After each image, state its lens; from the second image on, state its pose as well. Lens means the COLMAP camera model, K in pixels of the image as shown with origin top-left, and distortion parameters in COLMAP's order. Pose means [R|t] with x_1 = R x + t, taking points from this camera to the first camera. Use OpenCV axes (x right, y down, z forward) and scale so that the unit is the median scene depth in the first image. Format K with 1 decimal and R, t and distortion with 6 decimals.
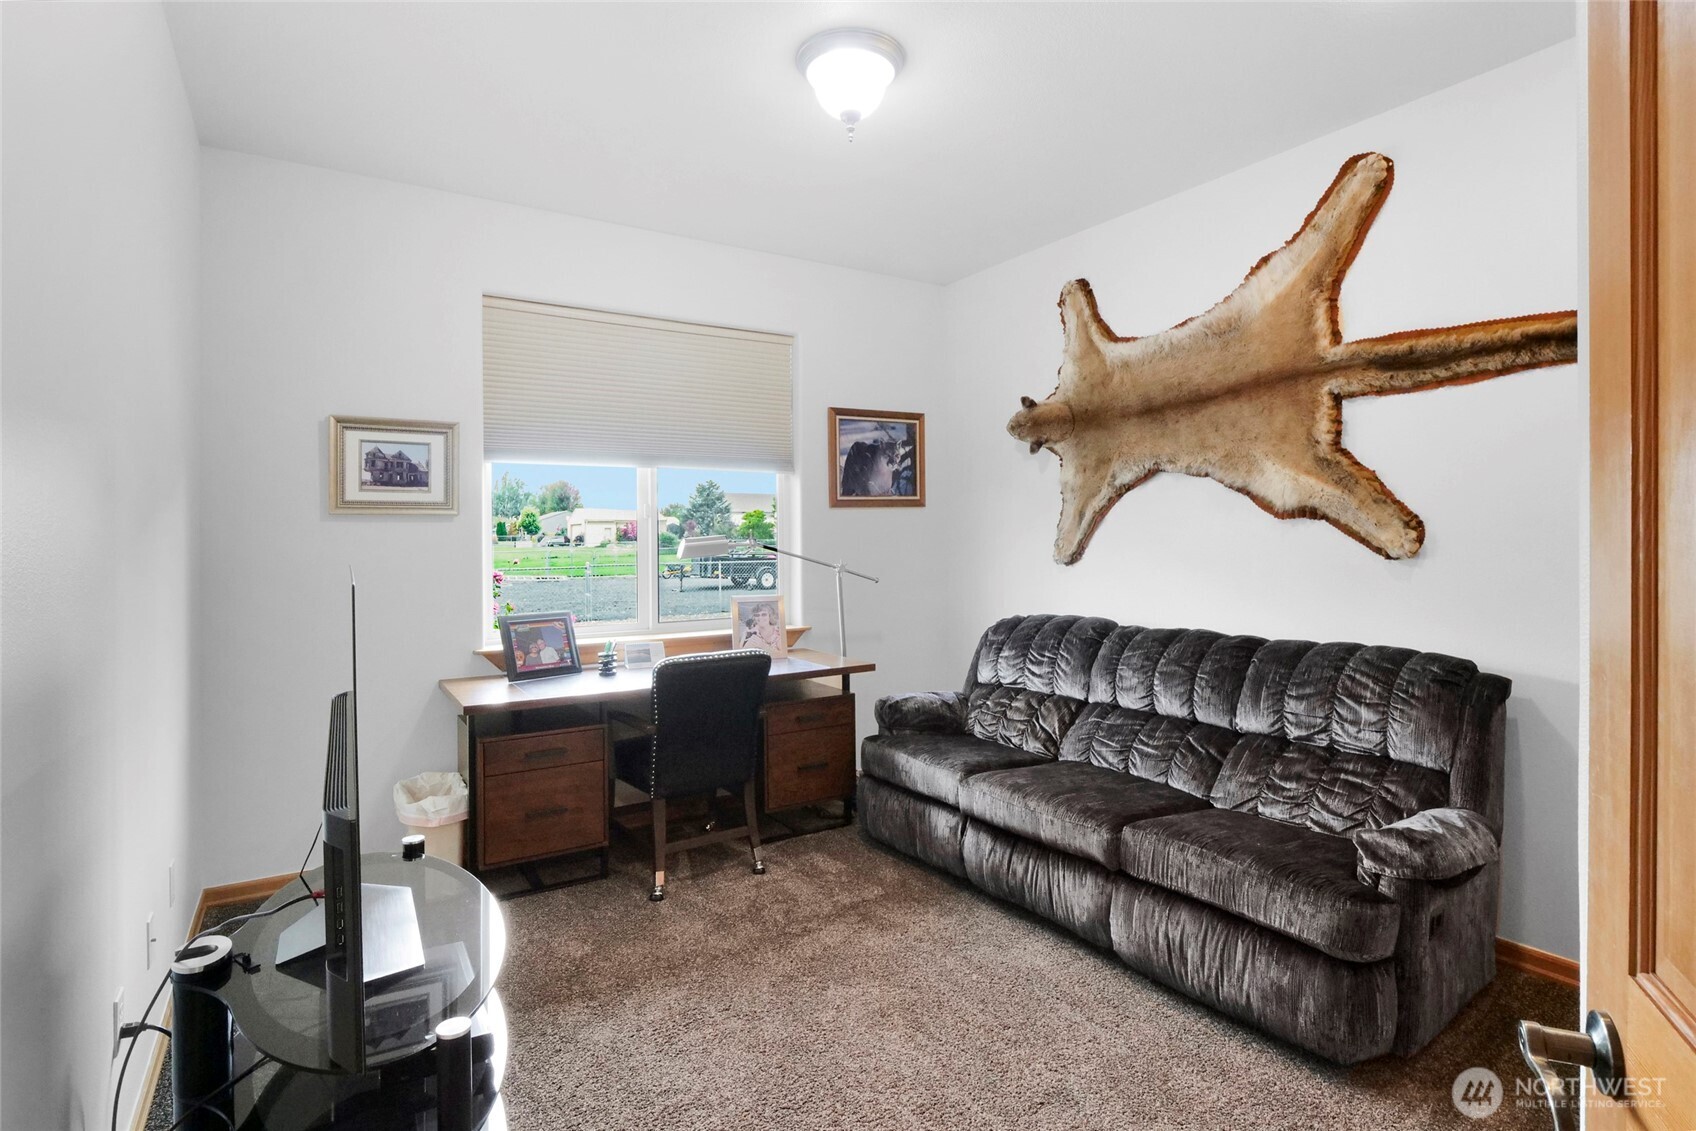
lens RADIAL K [[826.6, 0, 842.0], [0, 826.6, 538.5], [0, 0, 1]] dist [0.000377, 0.000107]
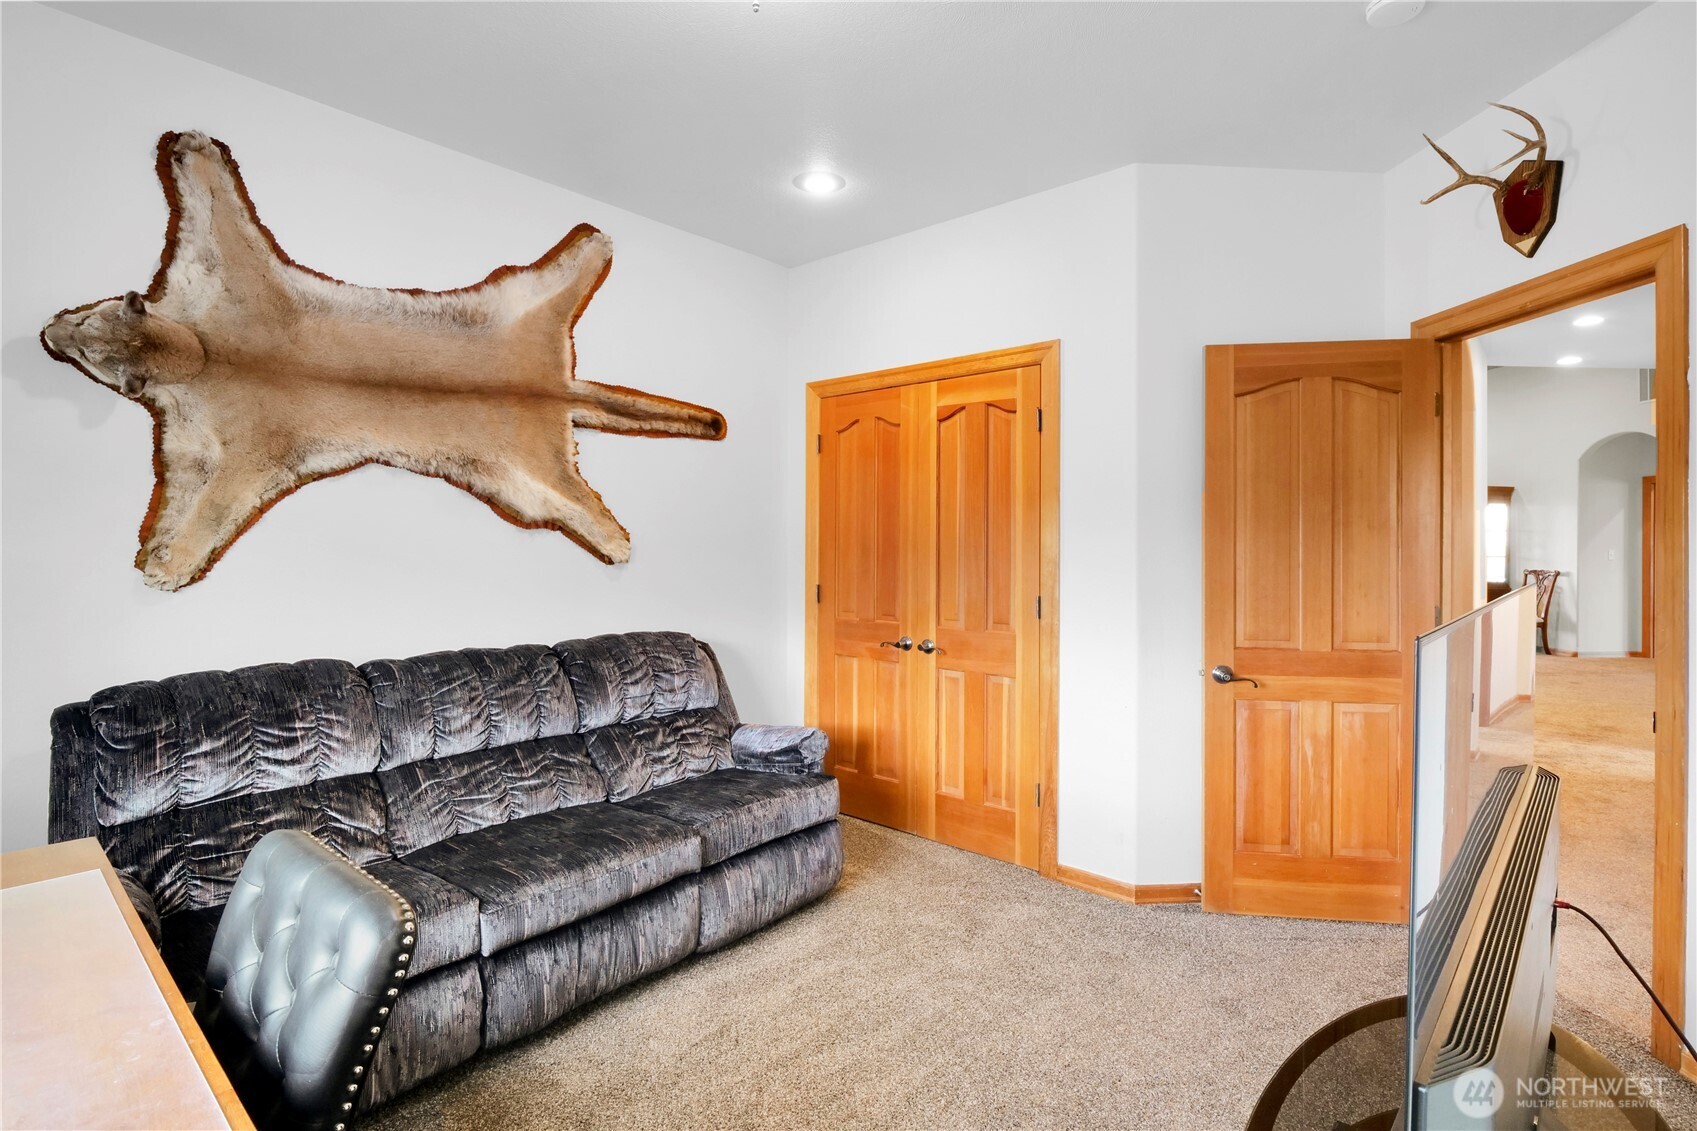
lens RADIAL K [[840.1, 0, 851.6], [0, 840.1, 539.0], [0, 0, 1]] dist [-0.006809, -0.000670]
pose [[-0.273650, 0.012152, 0.961753, -0.629504], [-0.000959, 0.999916, -0.012907, 0.002693], [-0.961829, -0.004455, -0.273616, 0.954690]]
